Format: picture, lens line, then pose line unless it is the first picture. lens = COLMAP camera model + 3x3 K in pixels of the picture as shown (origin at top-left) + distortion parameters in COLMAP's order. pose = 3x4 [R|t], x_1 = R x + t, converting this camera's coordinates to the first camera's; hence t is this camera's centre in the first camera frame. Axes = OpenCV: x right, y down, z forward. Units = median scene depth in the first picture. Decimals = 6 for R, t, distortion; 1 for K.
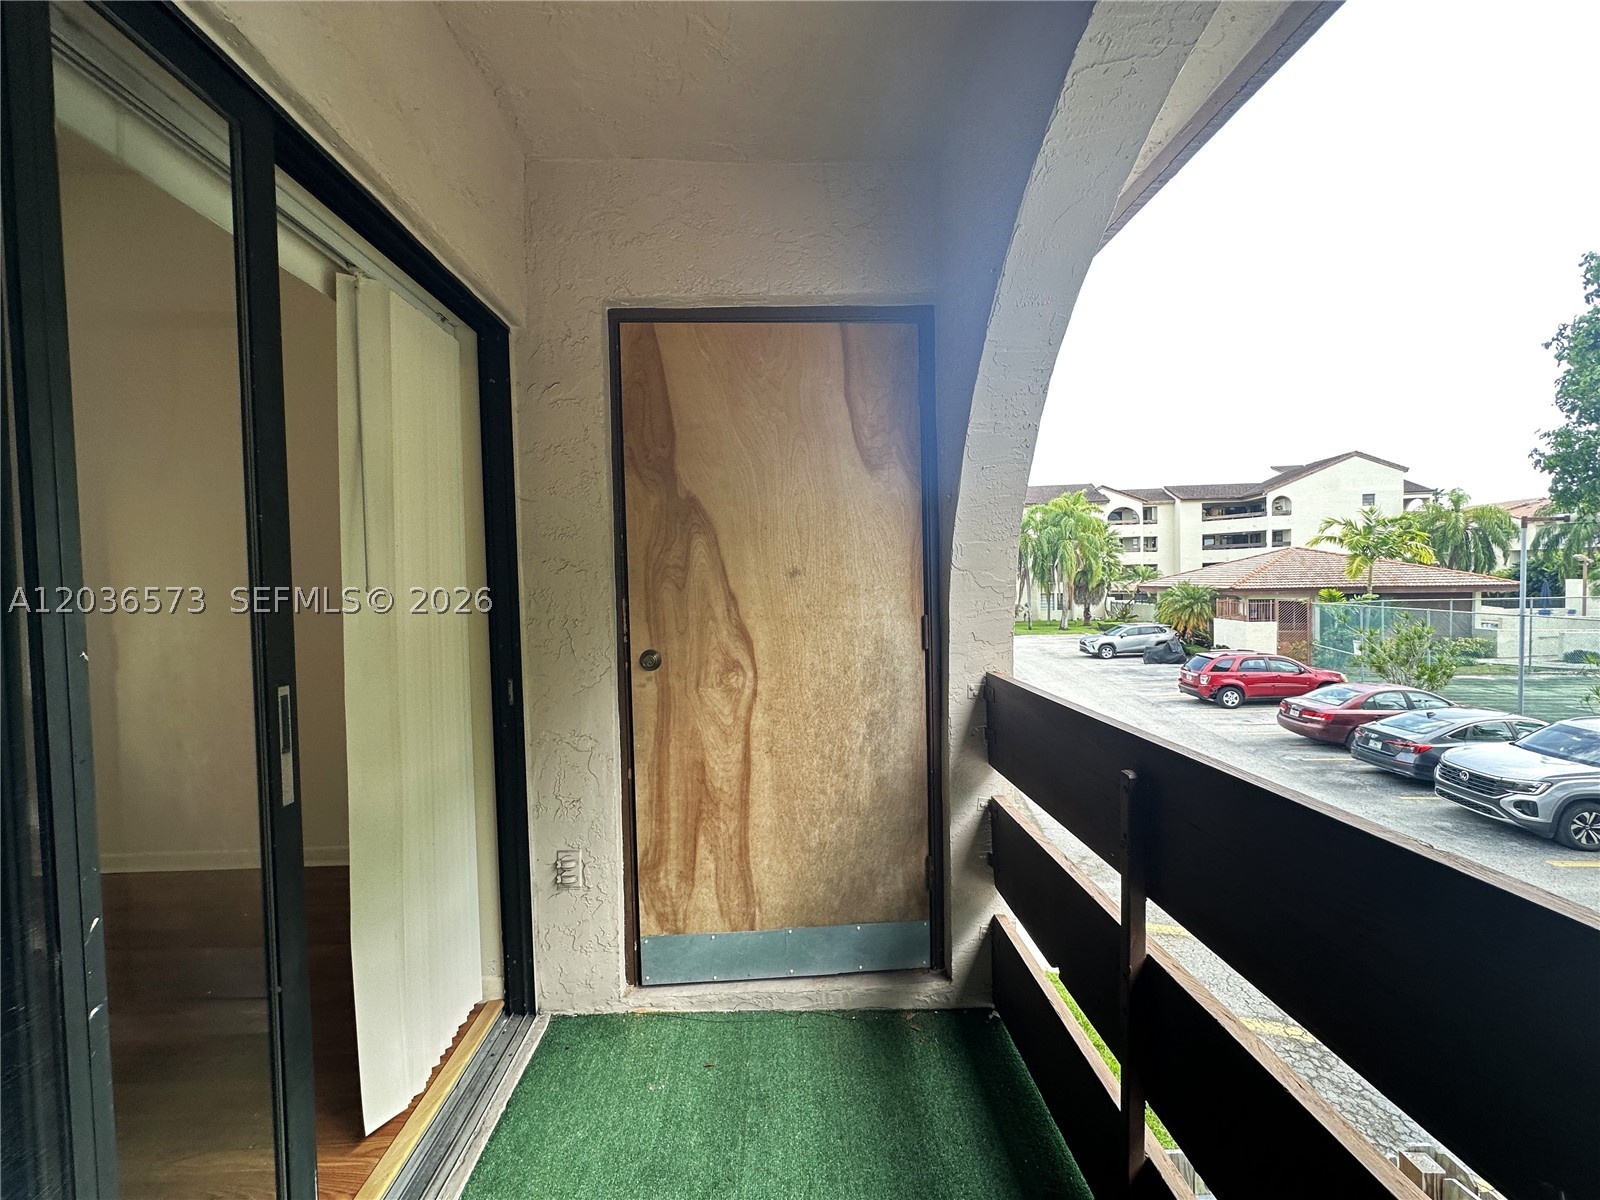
lens RADIAL K [[639.1, 0, 801.7], [0, 639.1, 597.2], [0, 0, 1]] dist [-0.002286, 0.000154]
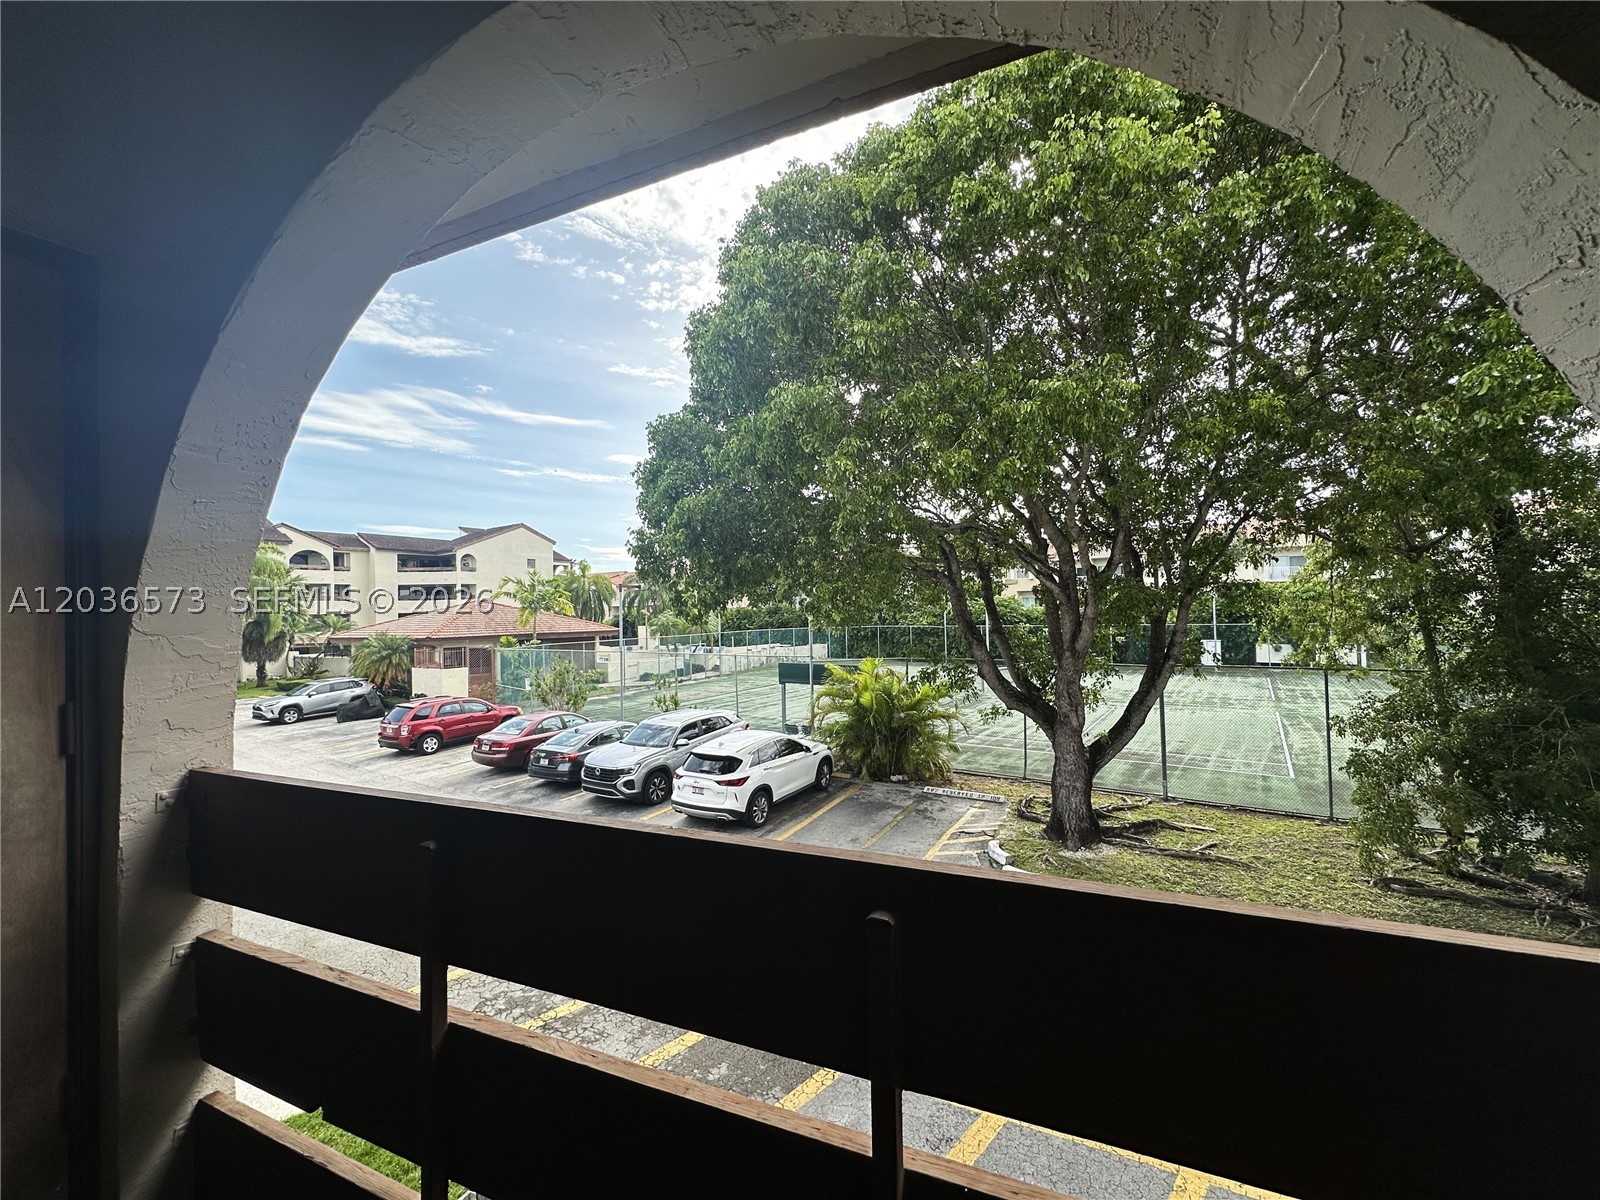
lens RADIAL K [[639.1, 0, 792.7], [0, 639.1, 592.5], [0, 0, 1]] dist [-0.002286, 0.000154]
pose [[0.437005, 0.036665, 0.898712, -0.011451], [0.039425, 0.997428, -0.059863, -0.002488], [-0.898595, 0.061592, 0.434435, 0.003717]]
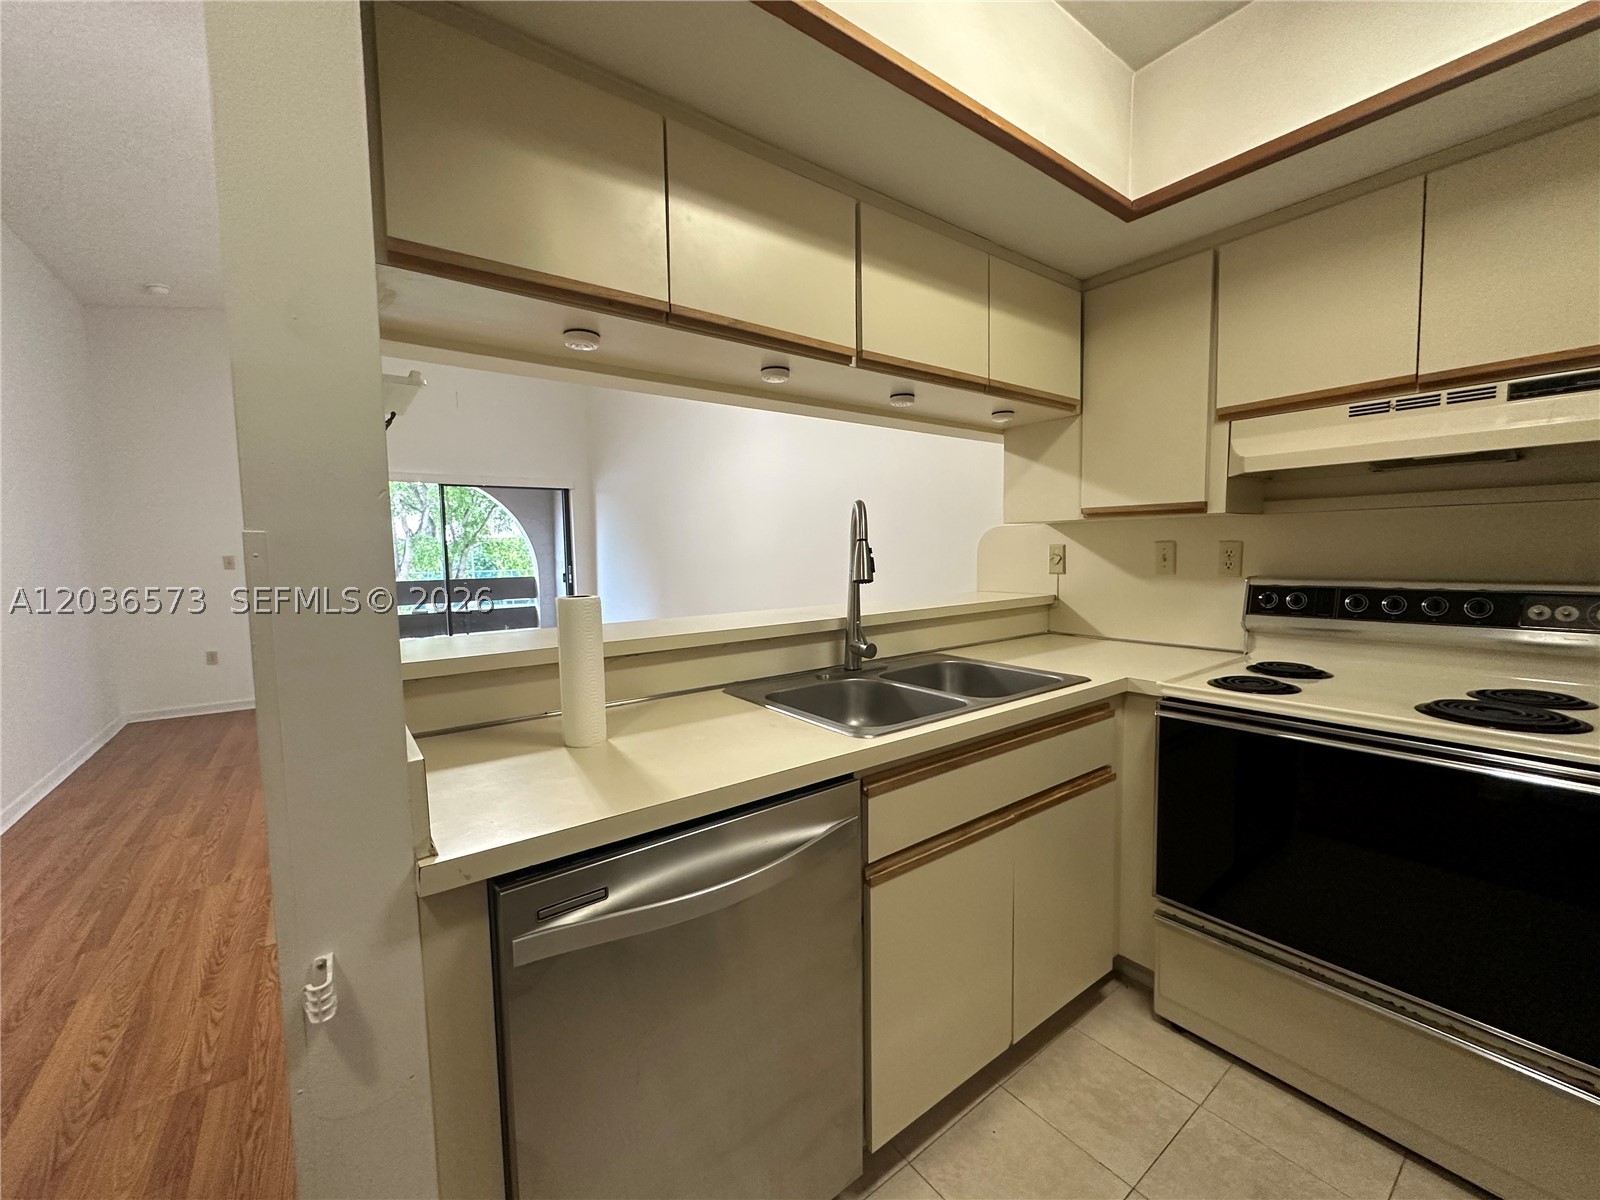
lens RADIAL K [[639.1, 0, 799.3], [0, 639.1, 595.2], [0, 0, 1]] dist [-0.002286, 0.000154]
pose [[-0.567419, -0.032871, 0.822773, -0.619283], [0.050331, 0.995950, 0.074501, 0.007681], [-0.821890, 0.083684, -0.563467, 0.100558]]
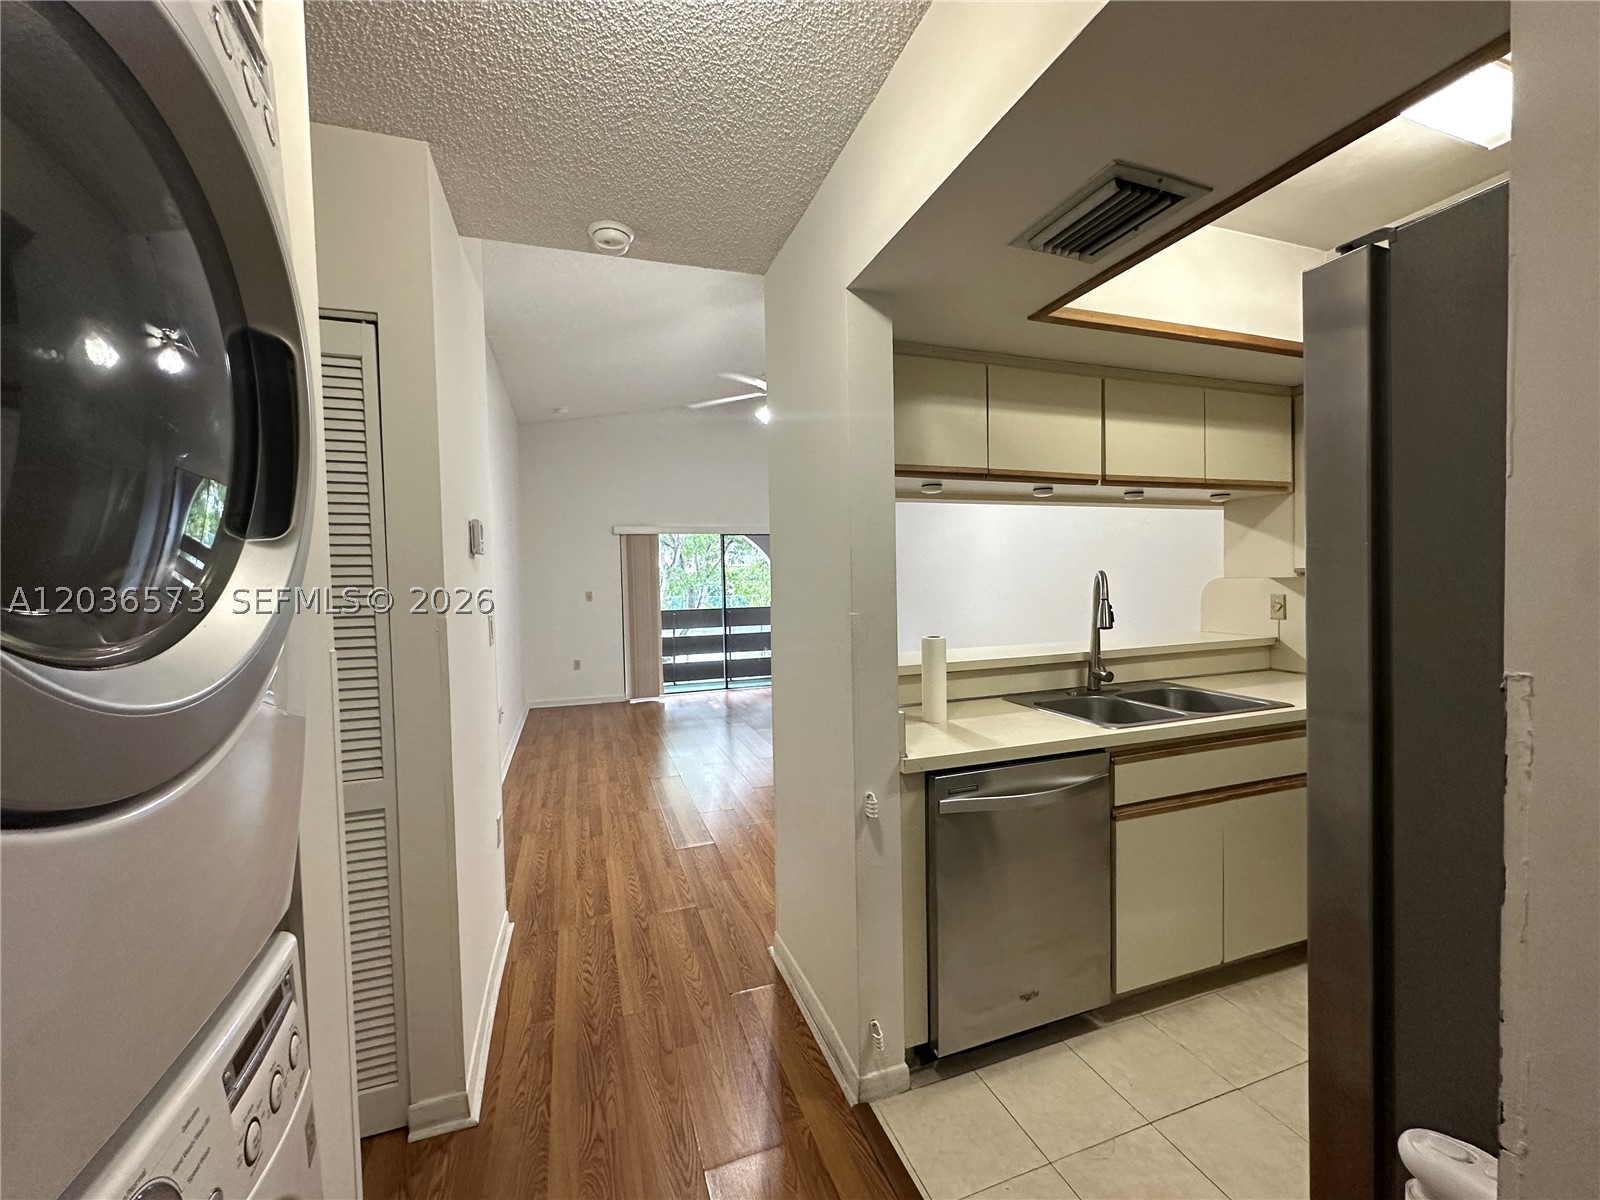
lens RADIAL K [[639.1, 0, 797.7], [0, 639.1, 597.5], [0, 0, 1]] dist [-0.002286, 0.000154]
pose [[-0.290433, -0.005132, 0.956882, -0.673689], [0.053753, 0.998319, 0.021670, -0.002713], [-0.955384, 0.057729, -0.289668, 0.157219]]
